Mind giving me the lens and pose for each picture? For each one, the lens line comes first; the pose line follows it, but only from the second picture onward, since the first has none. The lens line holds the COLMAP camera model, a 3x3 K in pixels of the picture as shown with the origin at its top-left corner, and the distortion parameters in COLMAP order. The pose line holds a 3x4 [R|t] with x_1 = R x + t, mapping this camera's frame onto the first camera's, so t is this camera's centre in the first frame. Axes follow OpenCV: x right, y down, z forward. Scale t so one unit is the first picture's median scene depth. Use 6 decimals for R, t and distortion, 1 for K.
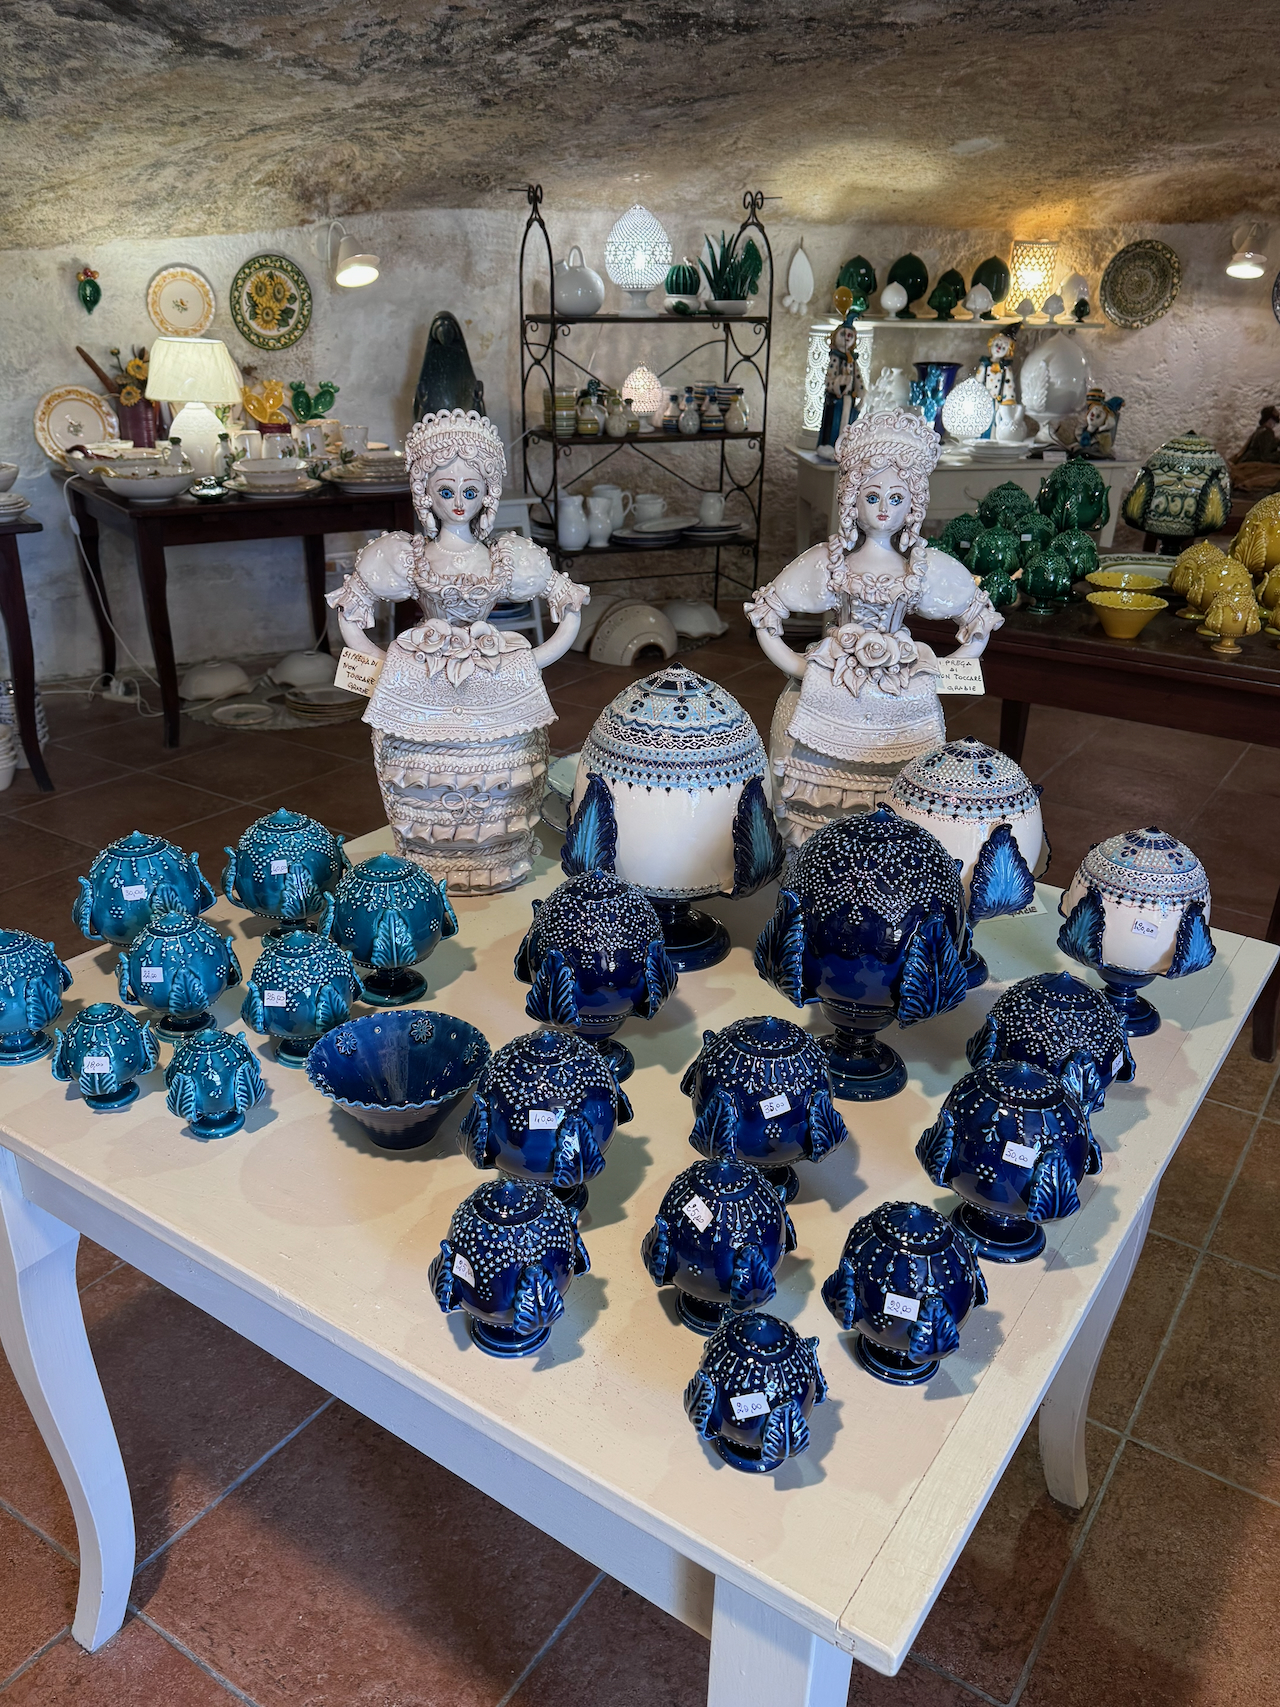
lens RADIAL K [[1348.2, 0, 640.0], [0, 1348.2, 853.5], [0, 0, 1]] dist [0.003759, -0.003558]
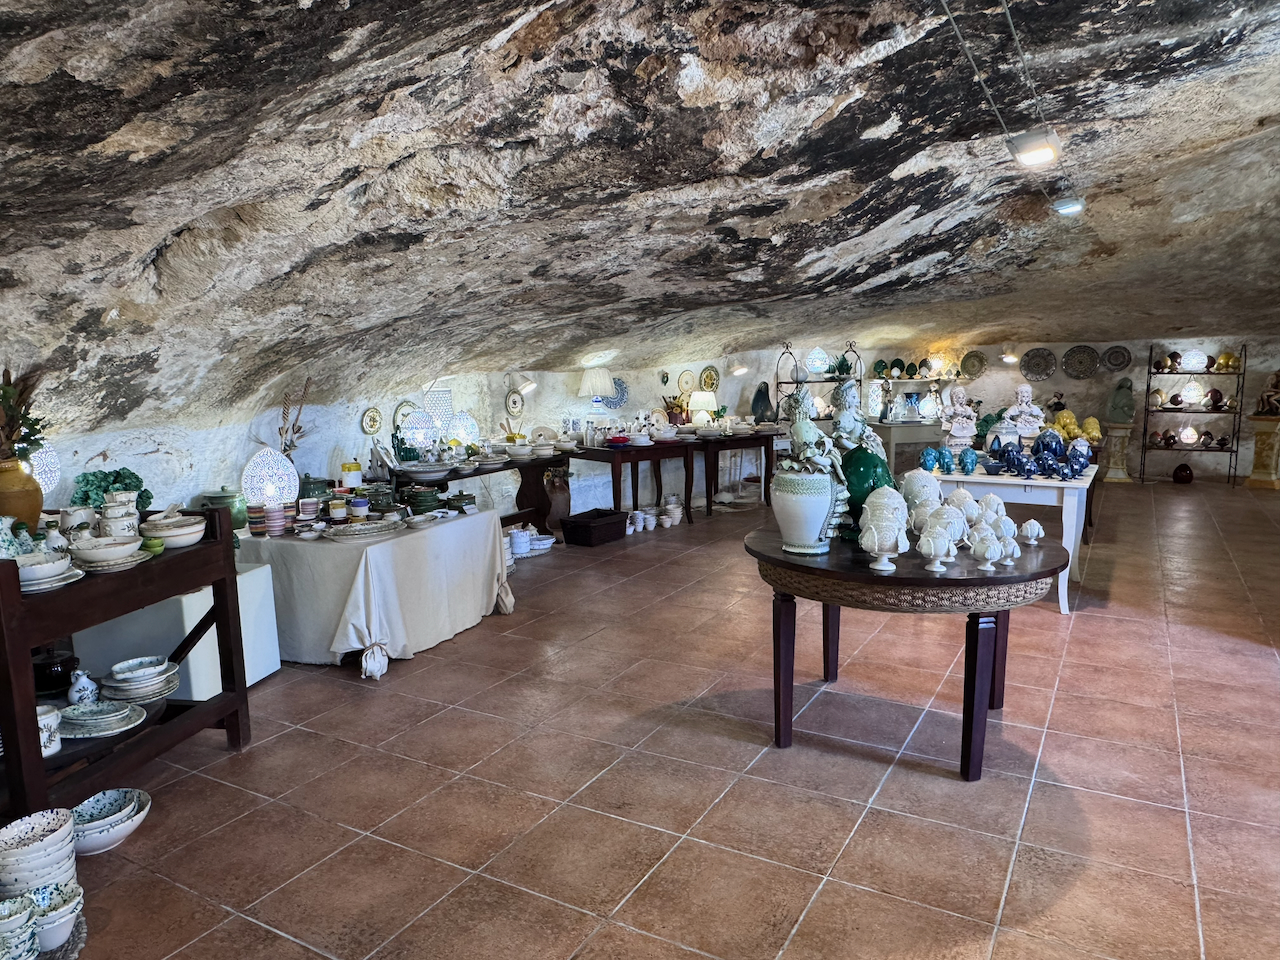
lens RADIAL K [[863.6, 0, 640.0], [0, 863.6, 480.0], [0, 0, 1]] dist [0.000796, -0.000117]
pose [[0.997106, -0.044356, 0.061740, -0.486408], [0.059621, 0.960143, -0.273077, 0.286142], [-0.047167, 0.275967, 0.960009, -0.696148]]
